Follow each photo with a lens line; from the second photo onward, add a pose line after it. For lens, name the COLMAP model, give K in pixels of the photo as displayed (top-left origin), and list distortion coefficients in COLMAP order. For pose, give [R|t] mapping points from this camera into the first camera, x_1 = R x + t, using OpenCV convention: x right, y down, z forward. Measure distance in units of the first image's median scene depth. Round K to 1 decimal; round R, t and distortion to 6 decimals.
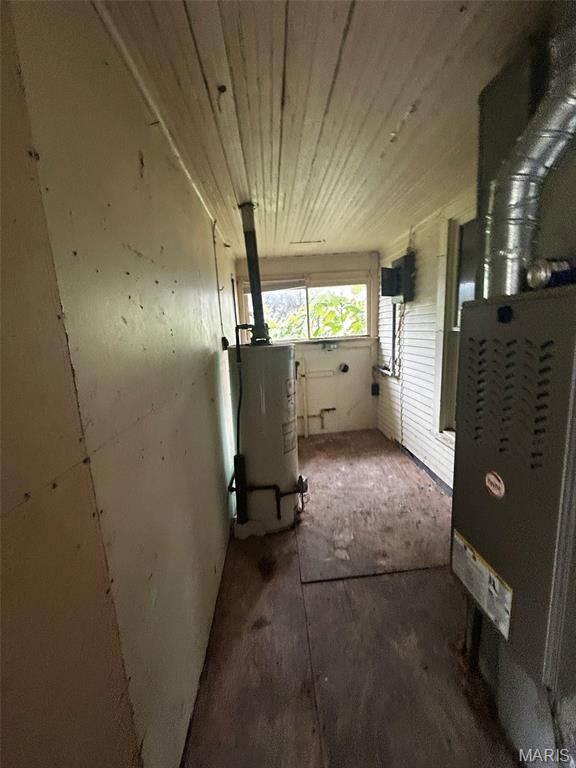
lens RADIAL K [[311.9, 0, 290.0], [0, 311.9, 383.5], [0, 0, 1]] dist [0.000384, 0.000519]
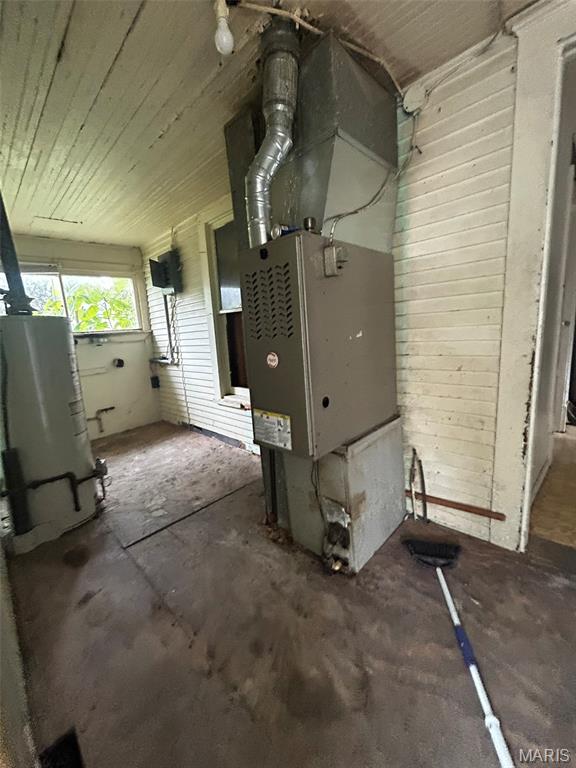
lens RADIAL K [[311.9, 0, 288.1], [0, 311.9, 382.6], [0, 0, 1]] dist [0.000384, 0.000519]
pose [[0.748305, -0.108100, 0.654487, -0.127584], [0.144294, 0.989534, -0.001540, 0.155338], [-0.647471, 0.095591, 0.756071, -0.098674]]
